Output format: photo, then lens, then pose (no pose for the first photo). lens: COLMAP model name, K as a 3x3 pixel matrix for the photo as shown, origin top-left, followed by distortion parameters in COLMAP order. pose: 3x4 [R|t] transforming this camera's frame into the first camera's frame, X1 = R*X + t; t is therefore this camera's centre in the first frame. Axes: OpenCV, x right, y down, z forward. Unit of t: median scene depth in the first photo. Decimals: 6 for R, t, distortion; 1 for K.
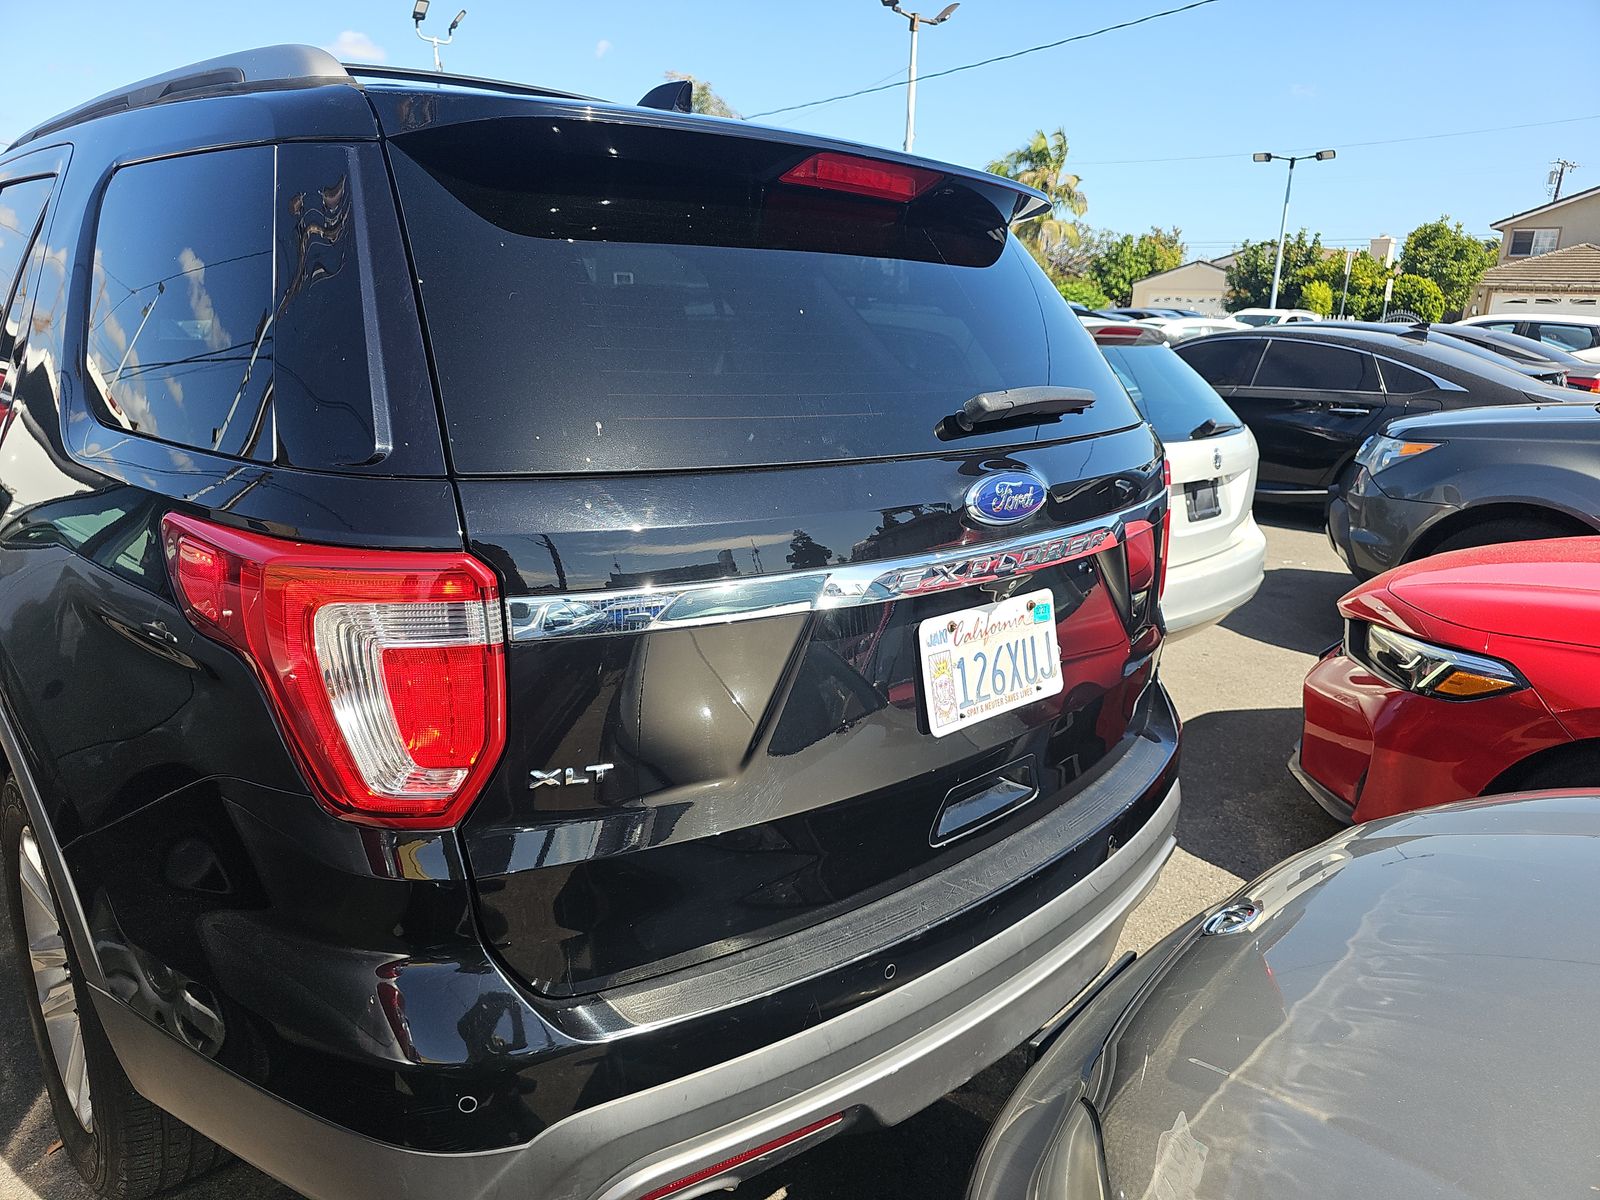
lens RADIAL K [[1076.6, 0, 805.1], [0, 1076.6, 582.6], [0, 0, 1]] dist [0.042078, -0.030610]
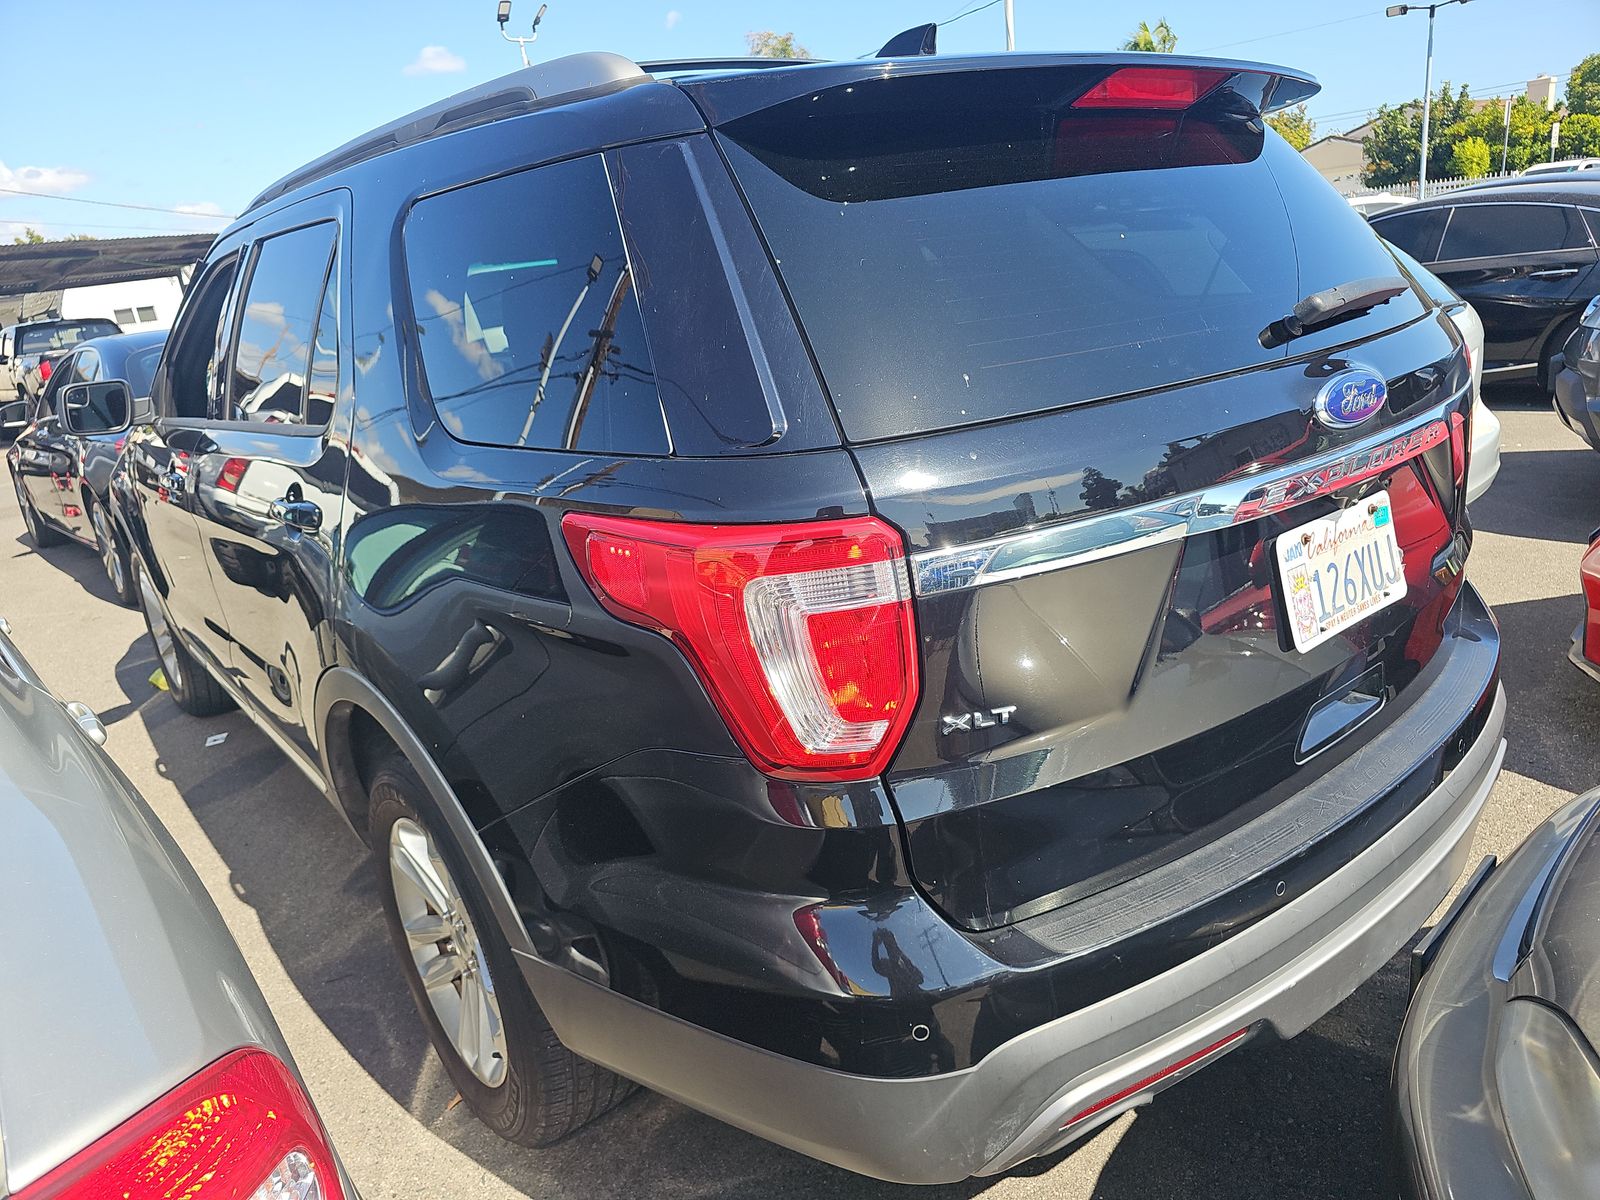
lens RADIAL K [[1077.1, 0, 800.0], [0, 1077.1, 600.0], [0, 0, 1]] dist [0.044026, -0.029176]
pose [[0.986081, -0.107911, -0.126485, -0.177171], [0.114633, 0.992290, 0.047107, -0.002956], [0.120427, -0.060951, 0.990849, -0.028259]]
